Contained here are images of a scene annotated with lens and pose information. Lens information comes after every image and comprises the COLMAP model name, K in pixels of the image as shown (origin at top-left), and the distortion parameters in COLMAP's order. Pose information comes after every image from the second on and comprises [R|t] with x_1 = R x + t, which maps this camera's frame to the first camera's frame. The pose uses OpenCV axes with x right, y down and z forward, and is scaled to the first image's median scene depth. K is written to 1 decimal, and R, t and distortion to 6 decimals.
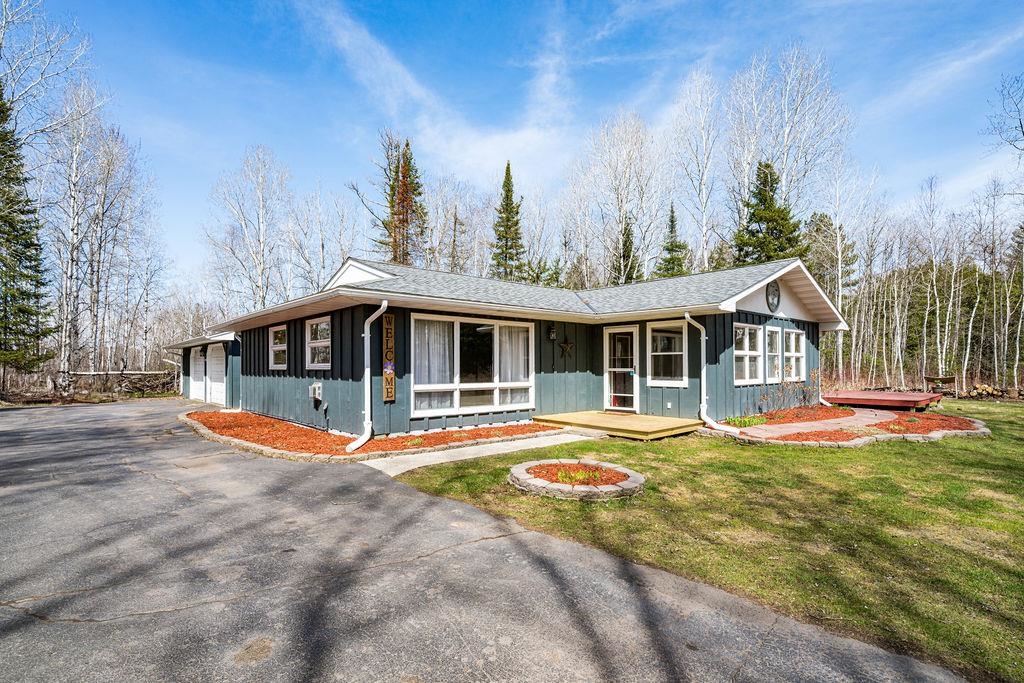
lens RADIAL K [[494.0, 0, 525.2], [0, 494.0, 361.6], [0, 0, 1]] dist [0.004138, 0.000082]
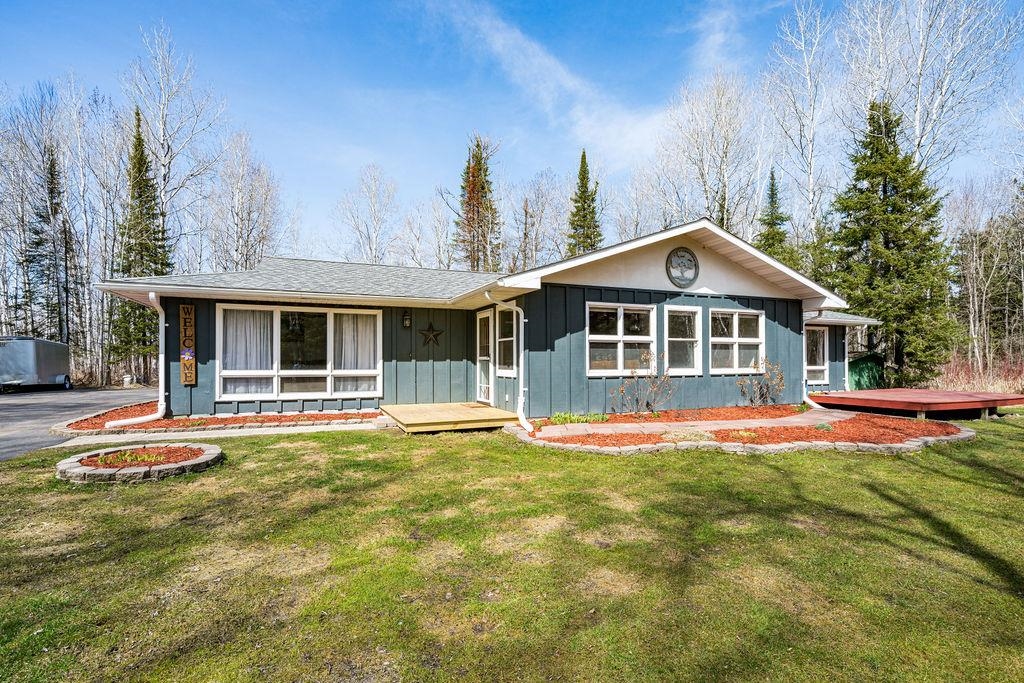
lens RADIAL K [[494.0, 0, 512.8], [0, 494.0, 349.0], [0, 0, 1]] dist [0.004138, 0.000082]
pose [[0.942689, -0.006694, -0.333604, 0.591509], [0.001895, 0.999890, -0.014707, 0.014109], [0.333666, 0.013232, 0.942598, 0.162129]]
